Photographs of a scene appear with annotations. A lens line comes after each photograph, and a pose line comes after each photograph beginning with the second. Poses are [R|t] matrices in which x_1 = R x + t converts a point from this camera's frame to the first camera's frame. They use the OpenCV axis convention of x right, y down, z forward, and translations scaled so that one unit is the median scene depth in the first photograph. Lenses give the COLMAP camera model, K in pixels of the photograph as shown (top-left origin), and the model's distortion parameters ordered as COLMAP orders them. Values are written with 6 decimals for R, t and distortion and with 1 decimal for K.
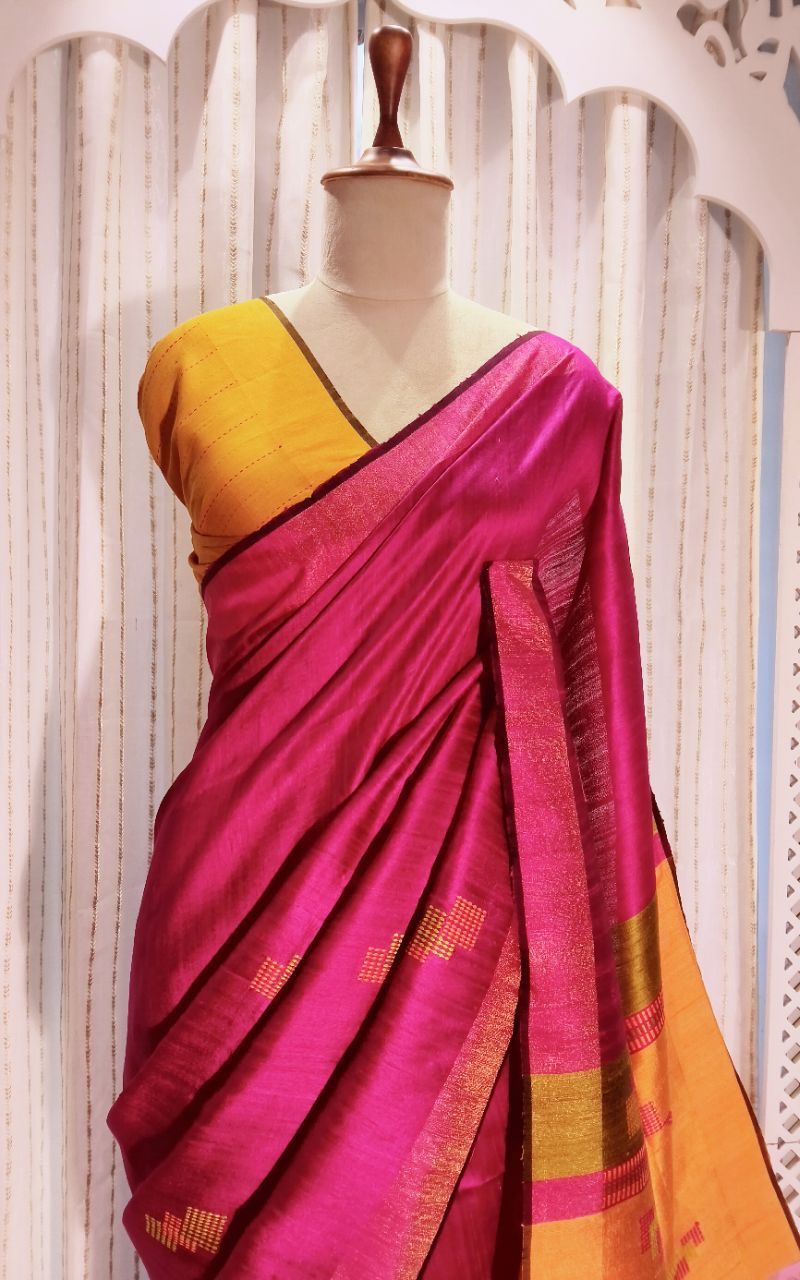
lens RADIAL K [[916.0, 0, 400.0], [0, 916.0, 640.0], [0, 0, 1]] dist [0.040158, -0.071086]
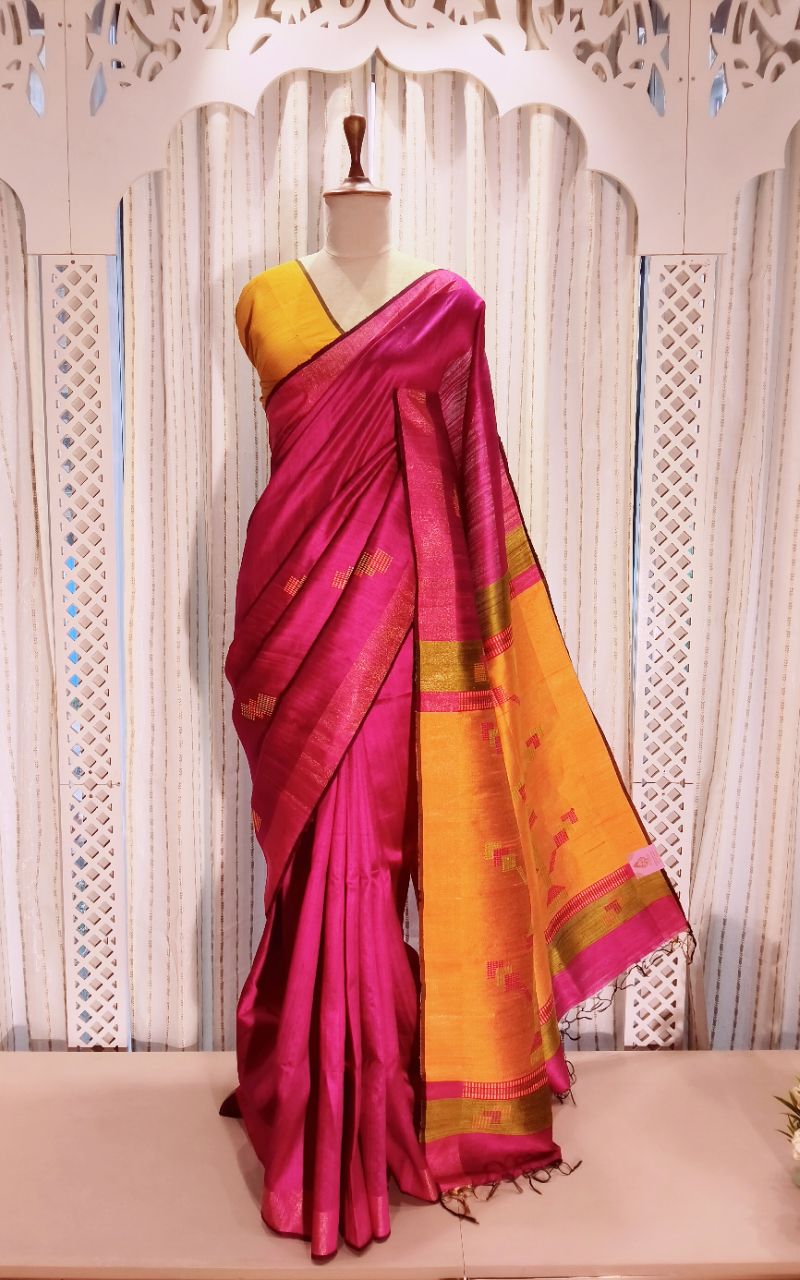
lens RADIAL K [[916.0, 0, 400.0], [0, 916.0, 640.0], [0, 0, 1]] dist [0.040158, -0.071086]
pose [[0.986784, 0.006651, -0.161908, 0.401213], [0.004520, 0.997639, 0.068529, 0.304578], [0.161981, -0.068356, 0.984424, -0.959587]]
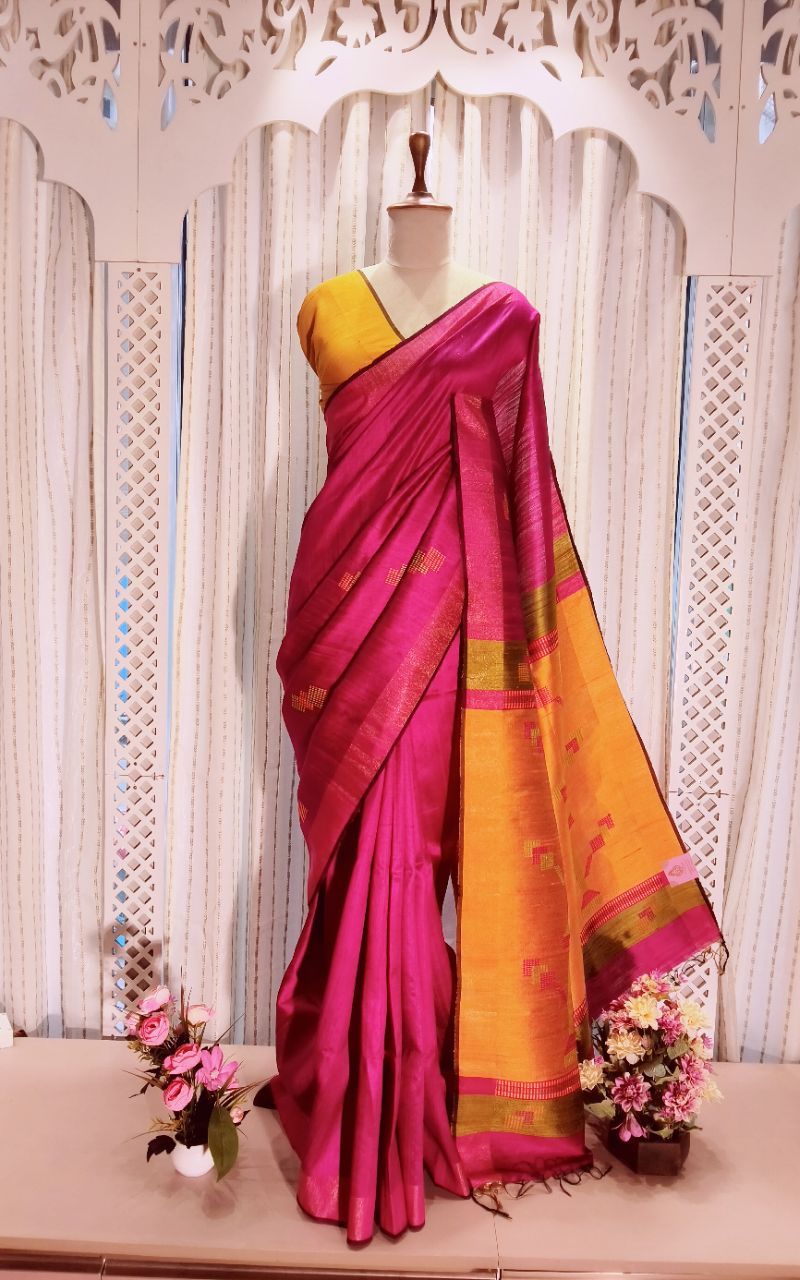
lens RADIAL K [[916.0, 0, 400.0], [0, 916.0, 640.0], [0, 0, 1]] dist [0.040158, -0.071086]
pose [[0.983149, 0.031429, -0.180087, 0.341163], [-0.024389, 0.998854, 0.041175, 0.362546], [0.181174, -0.036089, 0.982789, -1.023139]]
